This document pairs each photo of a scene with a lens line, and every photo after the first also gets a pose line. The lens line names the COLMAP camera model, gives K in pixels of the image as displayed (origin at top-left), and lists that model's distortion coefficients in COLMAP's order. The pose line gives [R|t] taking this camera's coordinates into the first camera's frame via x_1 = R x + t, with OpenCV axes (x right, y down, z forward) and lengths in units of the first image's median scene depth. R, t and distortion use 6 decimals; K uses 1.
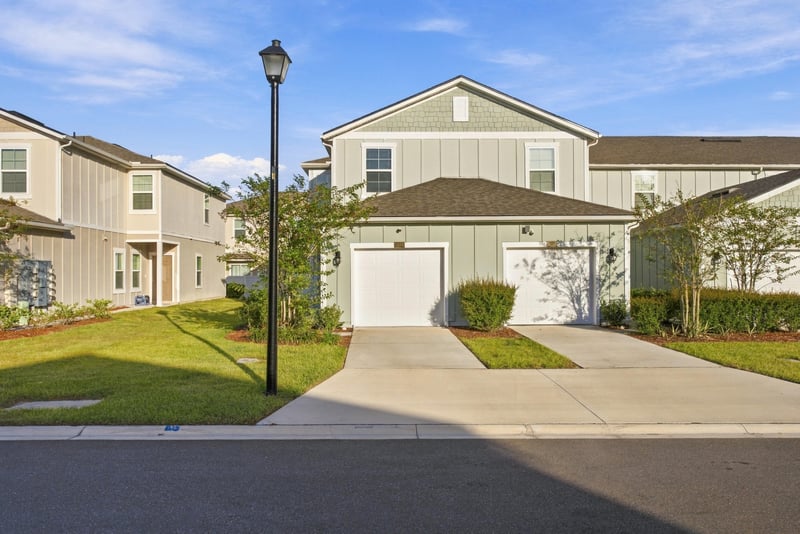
lens RADIAL K [[635.4, 0, 392.1], [0, 635.4, 268.3], [0, 0, 1]] dist [-0.000102, 0.001604]
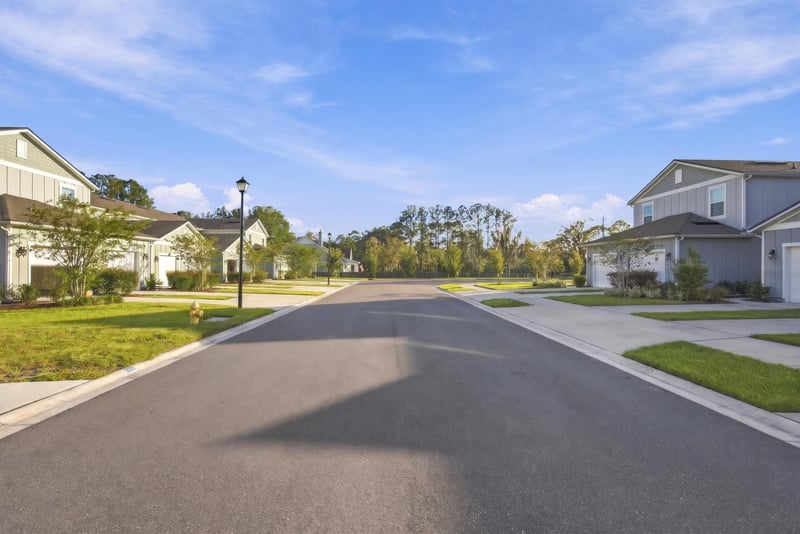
lens RADIAL K [[388.7, 0, 402.4], [0, 388.7, 265.9], [0, 0, 1]] dist [-0.000644, -0.000507]
pose [[-0.033349, 0.007730, 0.999414, -0.945917], [-0.015034, 0.999853, -0.008235, 0.009165], [-0.999331, -0.015300, -0.033228, 0.192850]]
